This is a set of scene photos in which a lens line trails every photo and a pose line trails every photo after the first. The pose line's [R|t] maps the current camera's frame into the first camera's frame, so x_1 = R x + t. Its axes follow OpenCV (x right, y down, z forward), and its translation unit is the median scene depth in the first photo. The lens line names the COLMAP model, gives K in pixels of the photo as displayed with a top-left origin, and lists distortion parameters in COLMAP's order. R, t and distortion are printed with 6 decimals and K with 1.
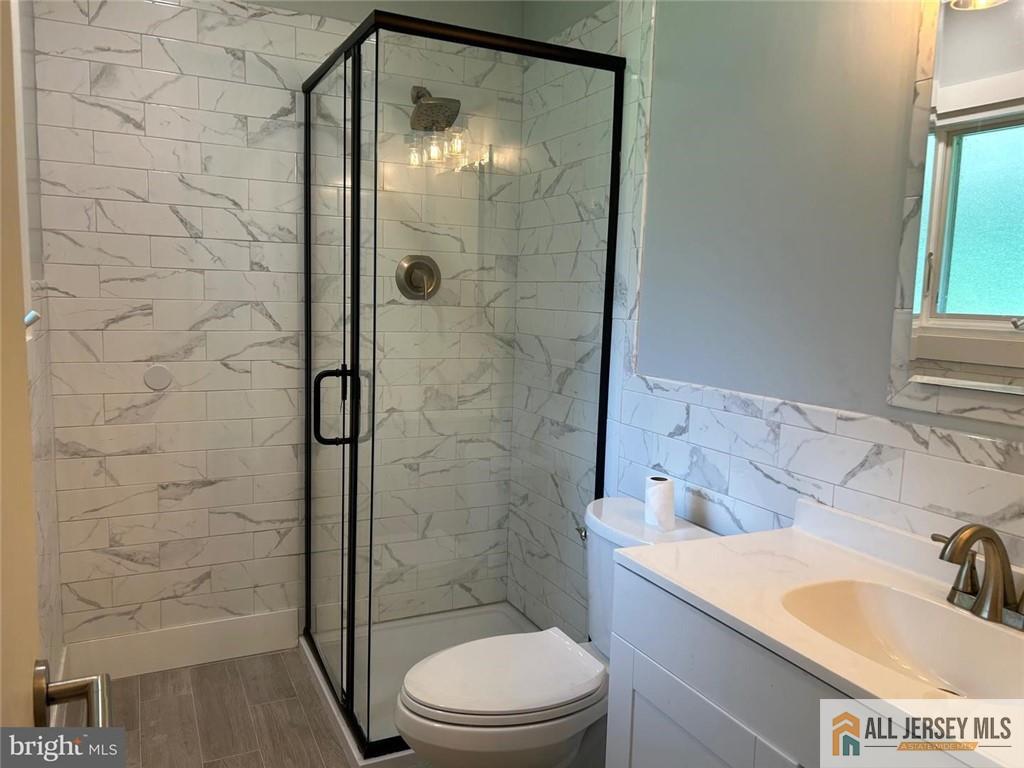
lens RADIAL K [[770.9, 0, 512.2], [0, 770.9, 383.3], [0, 0, 1]] dist [0.039352, -0.050926]
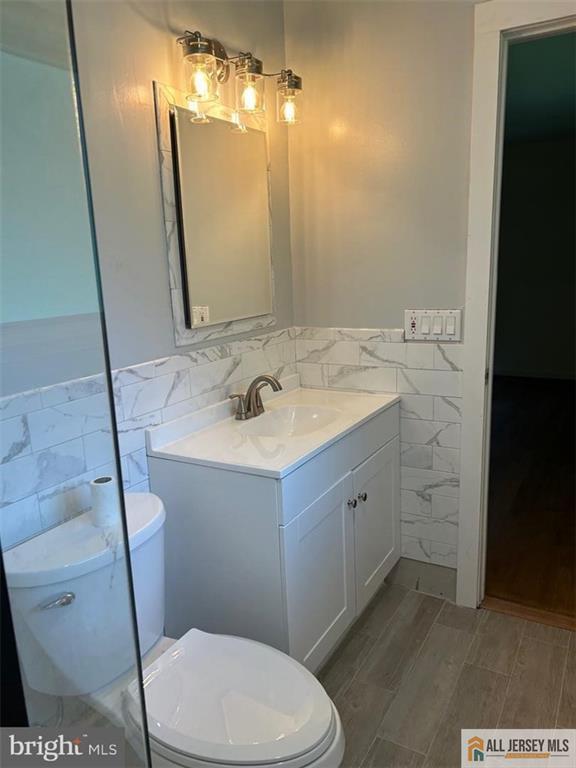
lens RADIAL K [[578.1, 0, 288.3], [0, 578.1, 384.6], [0, 0, 1]] dist [0.039352, -0.050926]
pose [[-0.569467, -0.180400, 0.801975, -0.639093], [0.113536, 0.949009, 0.294094, -0.223825], [-0.814136, 0.258530, -0.519947, 1.394218]]
